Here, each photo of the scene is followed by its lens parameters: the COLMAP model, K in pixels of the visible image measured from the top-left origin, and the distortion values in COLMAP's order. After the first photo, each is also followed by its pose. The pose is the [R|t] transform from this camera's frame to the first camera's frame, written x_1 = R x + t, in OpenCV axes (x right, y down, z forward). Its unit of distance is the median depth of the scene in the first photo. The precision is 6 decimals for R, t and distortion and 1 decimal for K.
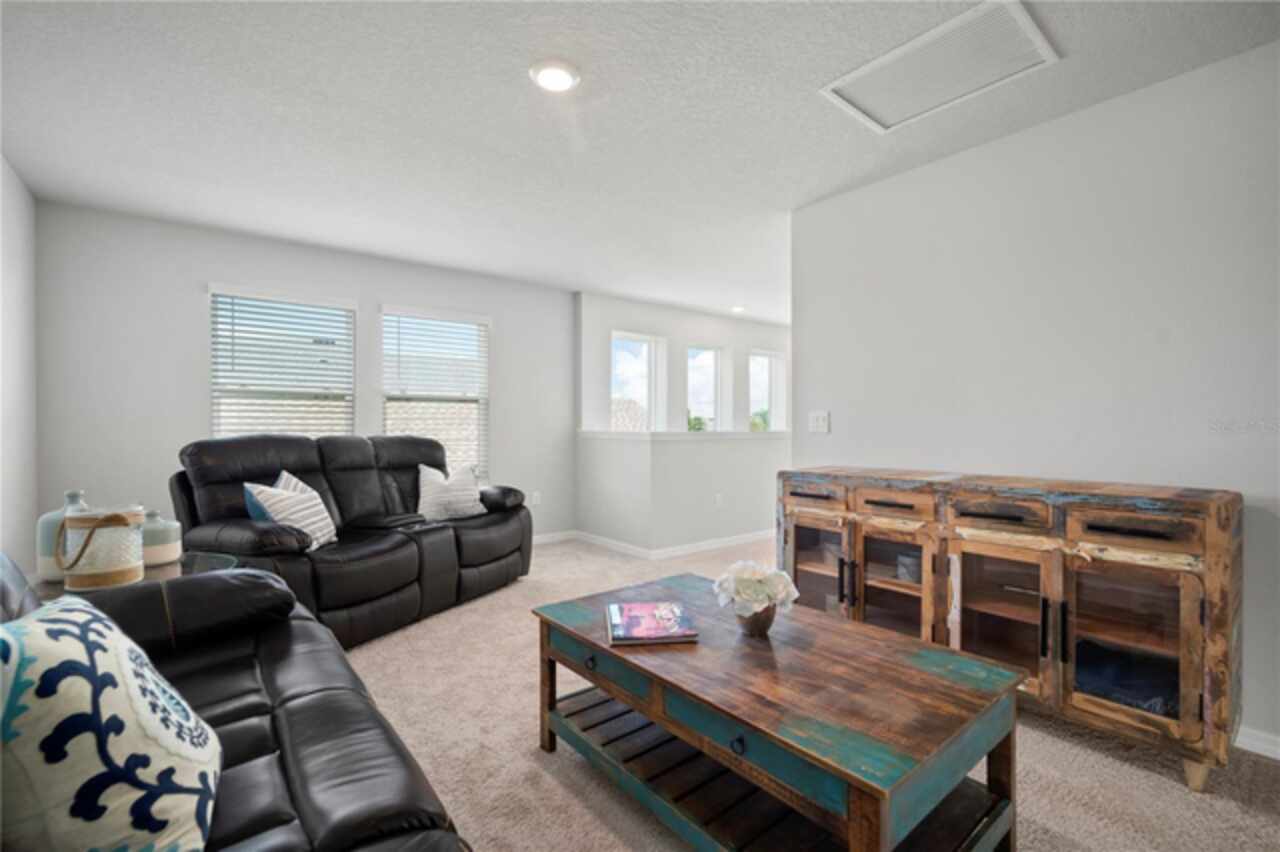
lens RADIAL K [[565.3, 0, 638.6], [0, 565.3, 421.0], [0, 0, 1]] dist [-0.009883, 0.001709]
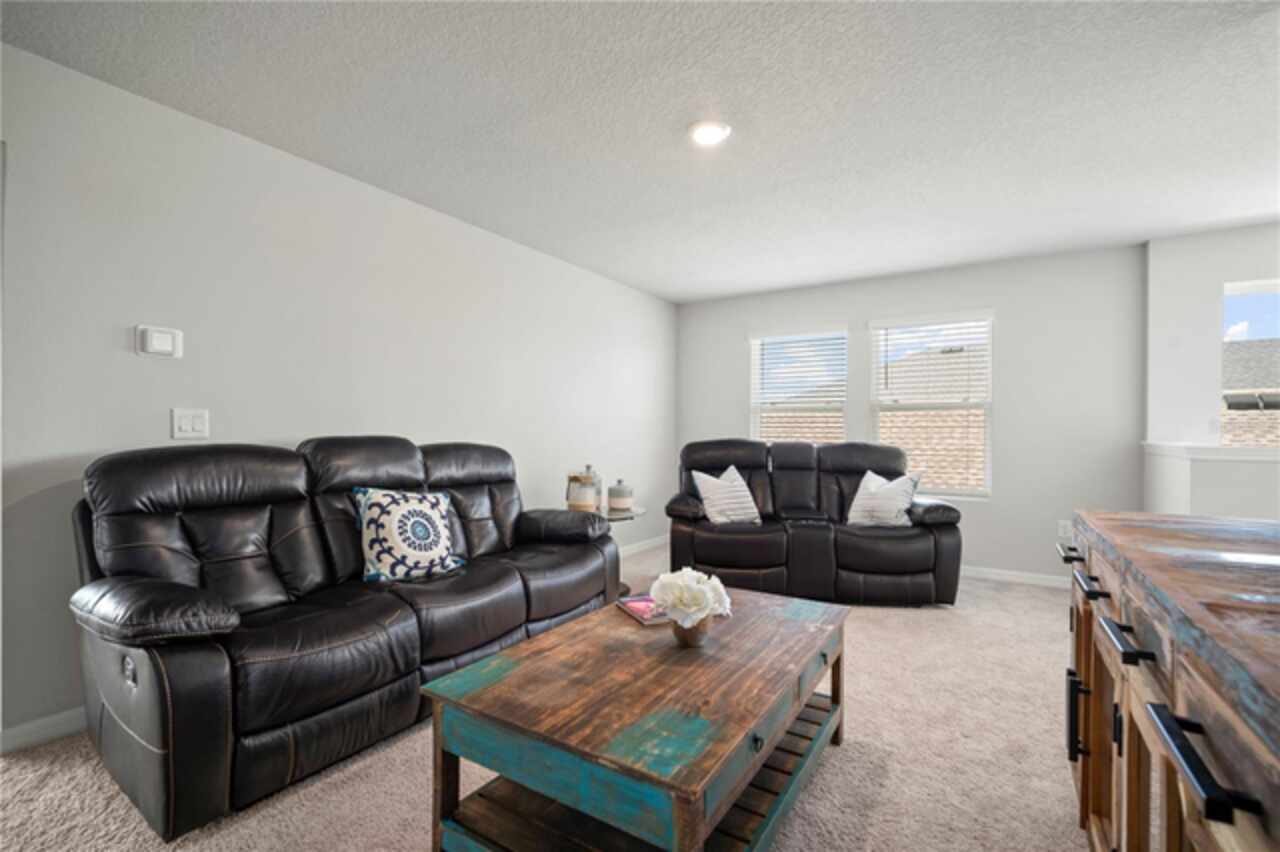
lens RADIAL K [[565.3, 0, 641.6], [0, 565.3, 430.7], [0, 0, 1]] dist [-0.009883, 0.001709]
pose [[0.323850, 0.004011, -0.946100, 1.025026], [-0.003485, 0.999989, 0.003047, -0.000121], [0.946102, 0.002310, 0.323861, 0.552668]]
